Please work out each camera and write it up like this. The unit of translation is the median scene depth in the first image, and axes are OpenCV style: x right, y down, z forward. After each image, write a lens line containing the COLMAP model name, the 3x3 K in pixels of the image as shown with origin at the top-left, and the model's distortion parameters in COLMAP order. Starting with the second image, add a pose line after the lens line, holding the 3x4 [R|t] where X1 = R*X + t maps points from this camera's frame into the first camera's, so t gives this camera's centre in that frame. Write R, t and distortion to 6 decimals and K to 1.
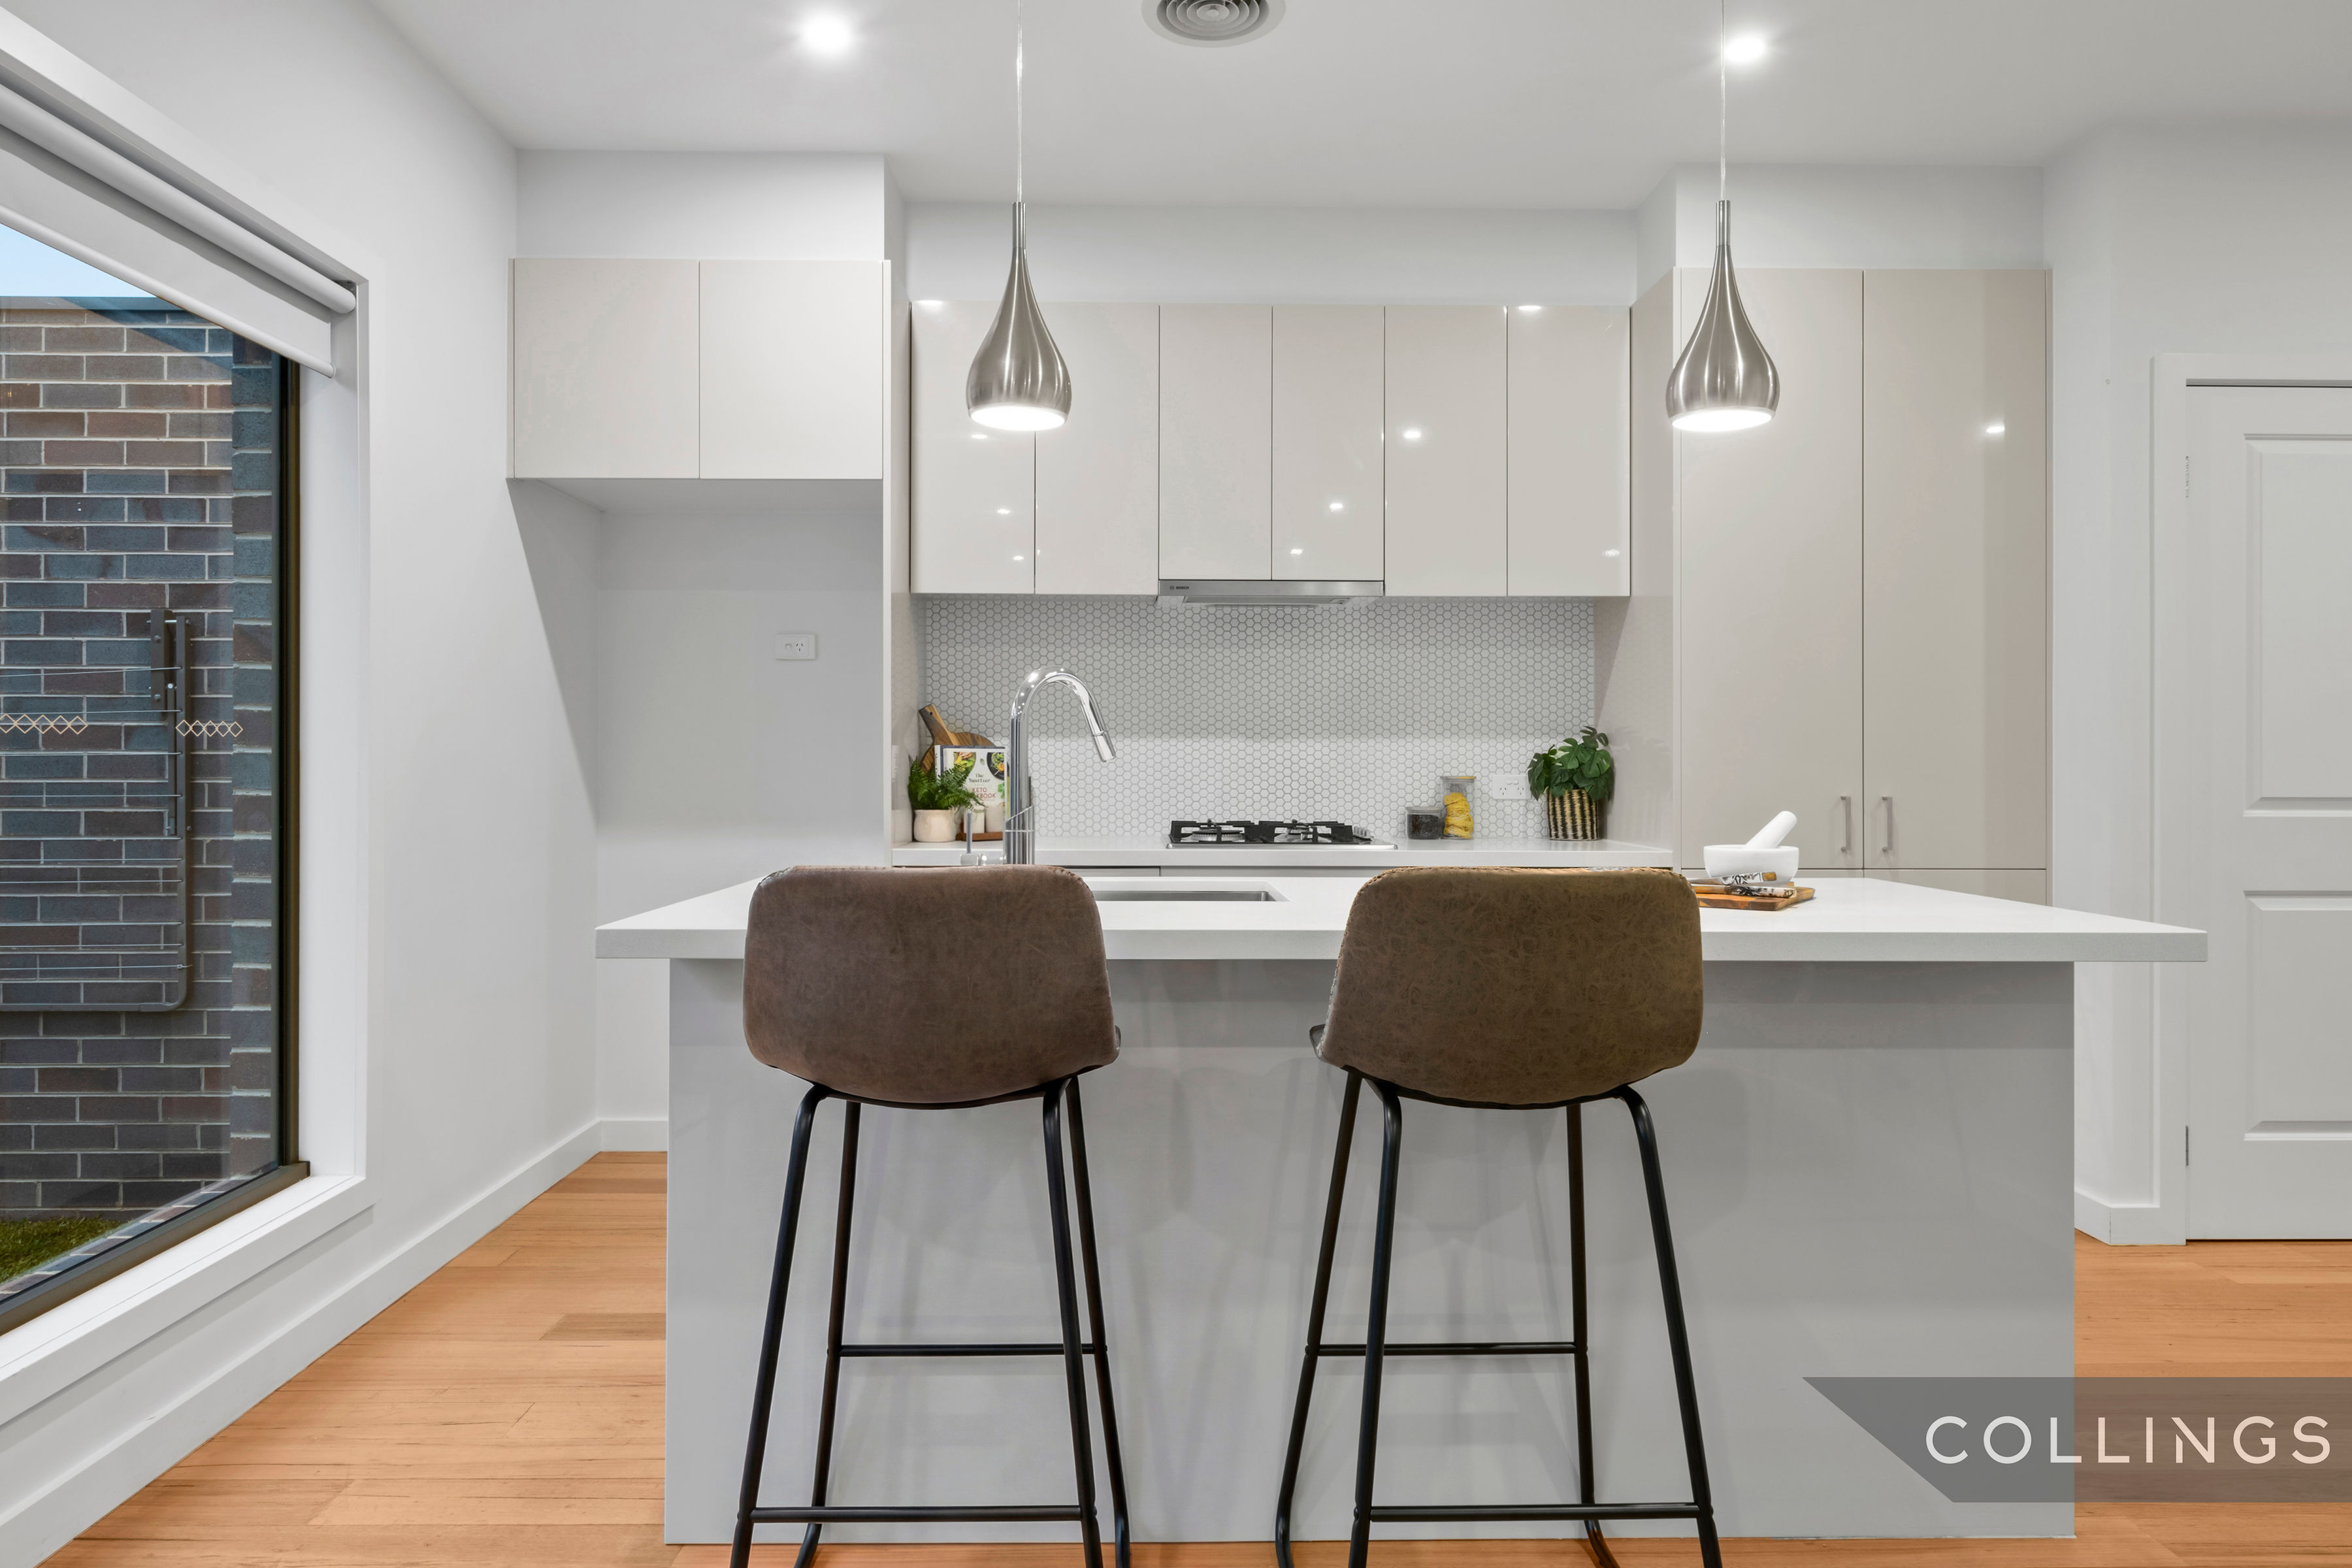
lens RADIAL K [[1481.8, 0, 1164.2], [0, 1481.8, 760.0], [0, 0, 1]] dist [-0.002678, -0.000344]
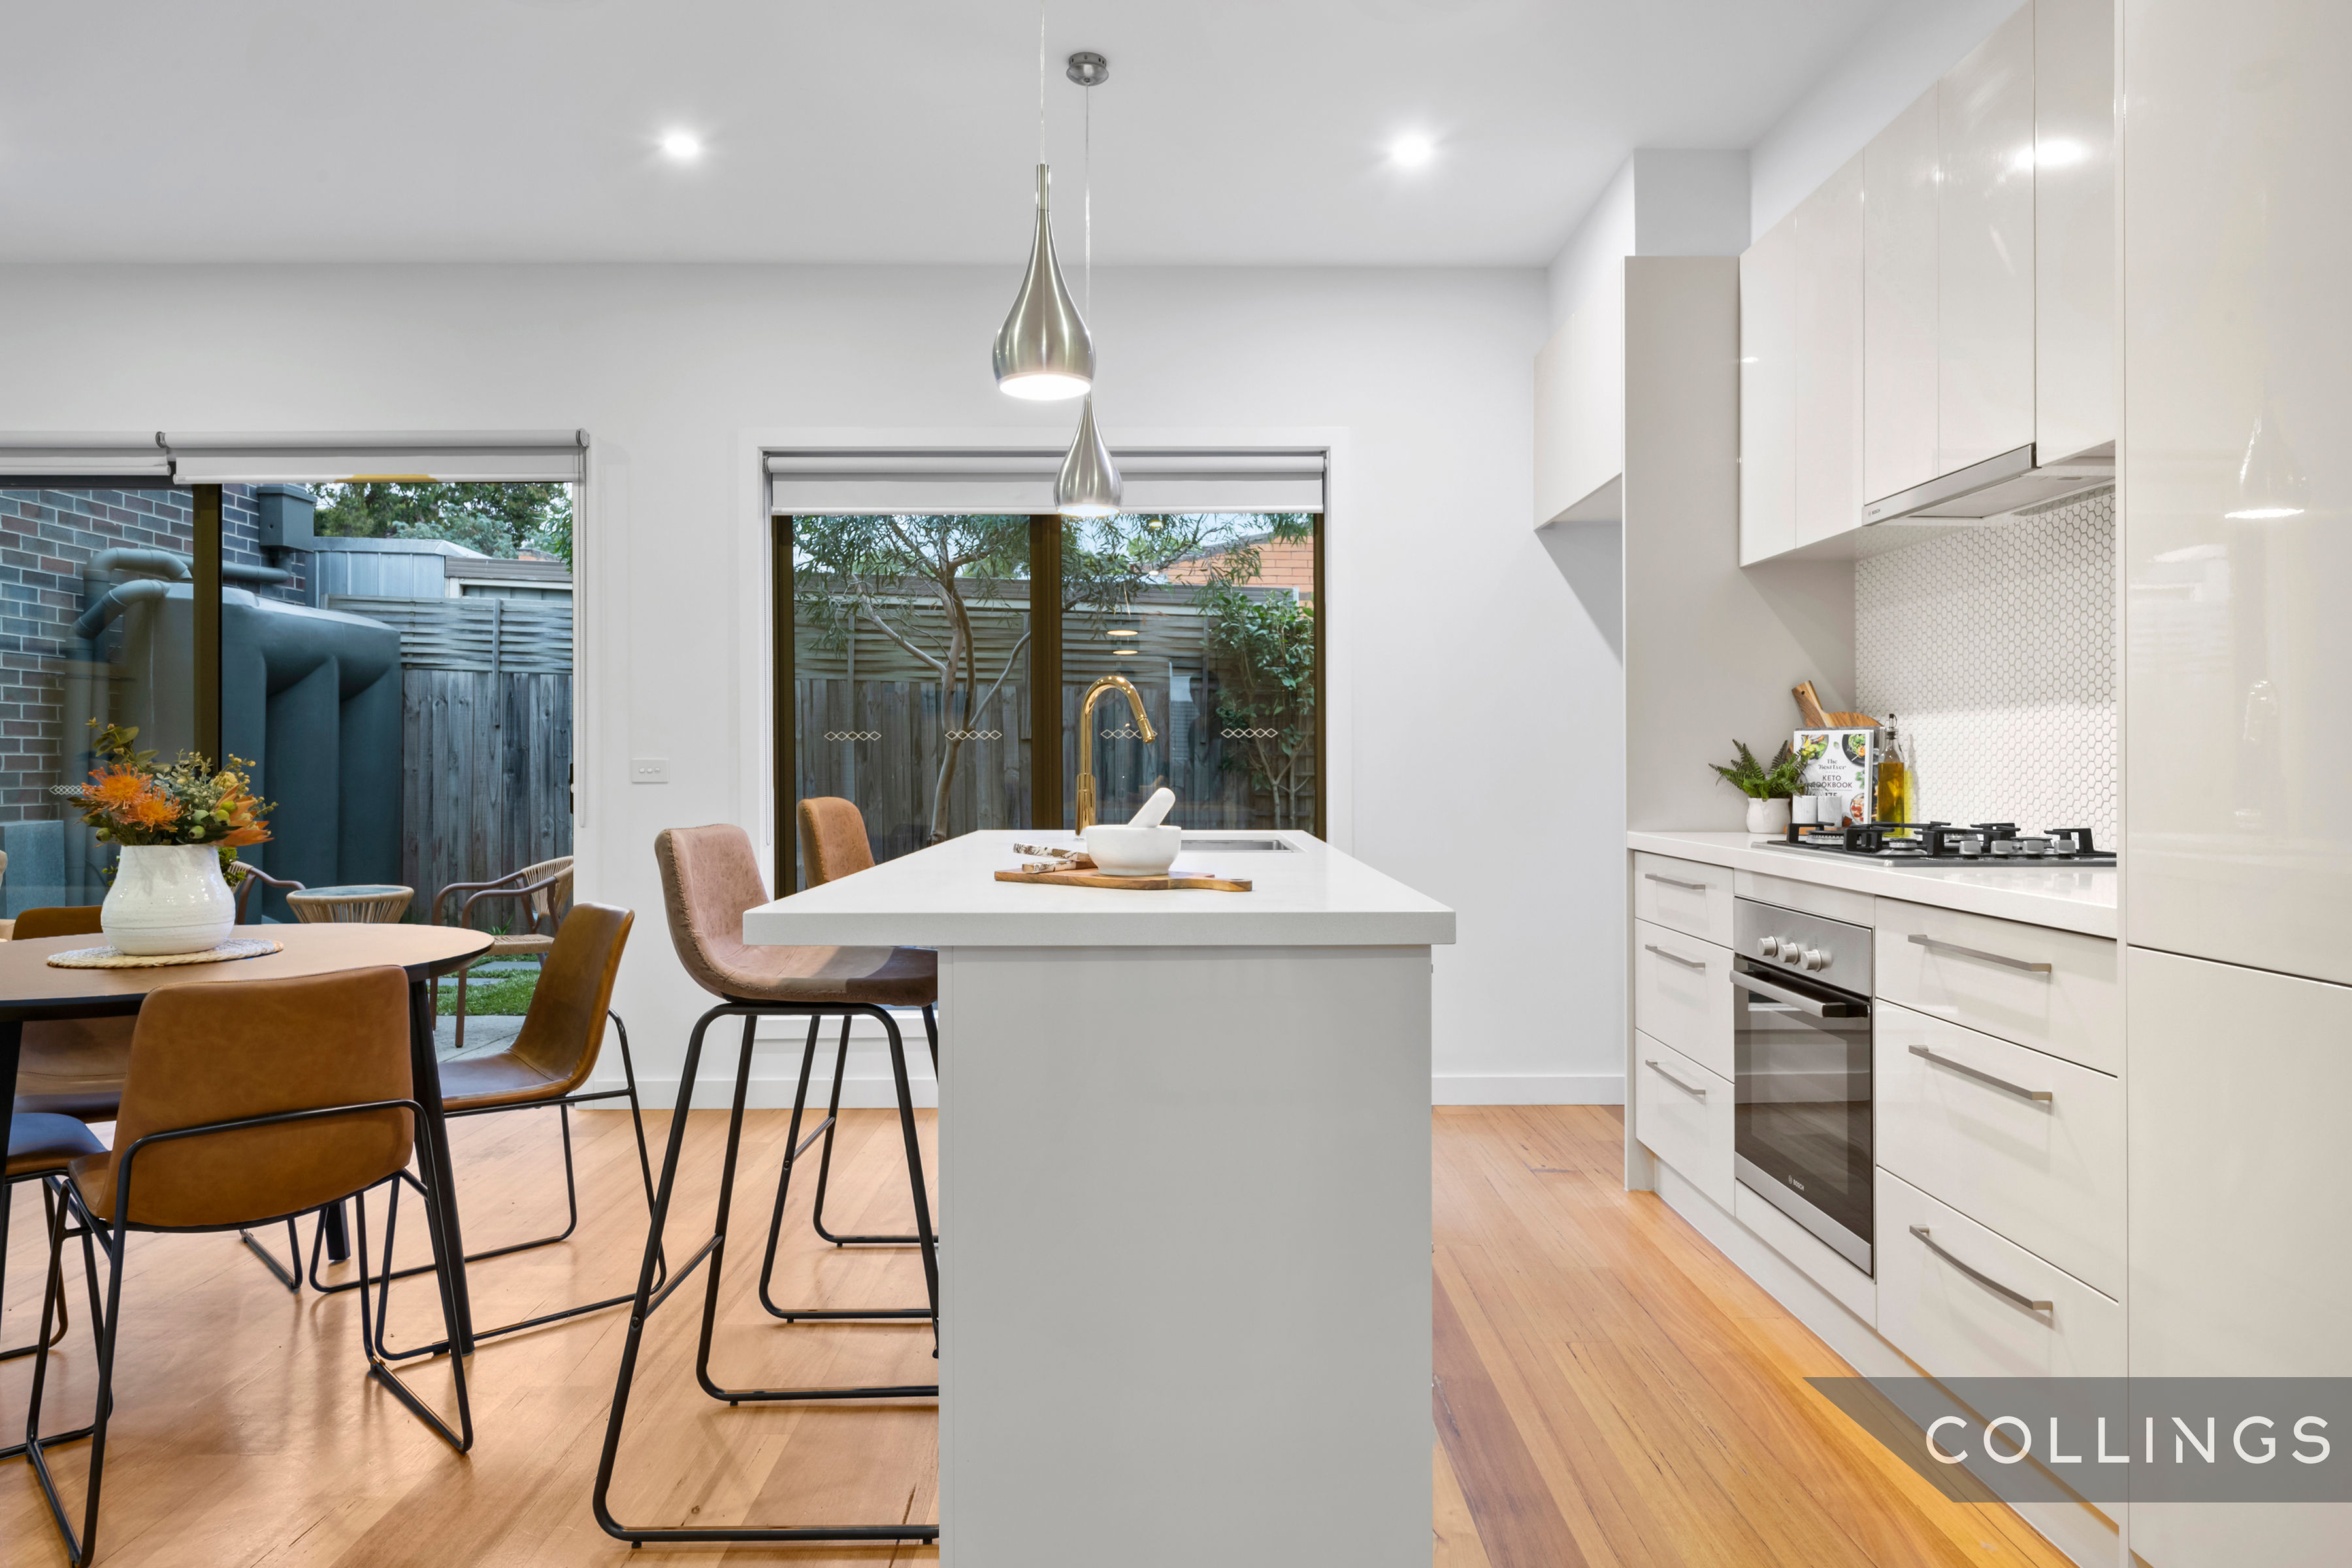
lens RADIAL K [[1481.8, 0, 1164.2], [0, 1481.8, 760.0], [0, 0, 1]] dist [-0.002678, -0.000344]
pose [[-0.019686, -0.005731, -0.999790, 0.719022], [-0.001672, 0.999982, -0.005700, 0.014781], [0.999805, 0.001560, -0.019695, 0.607455]]
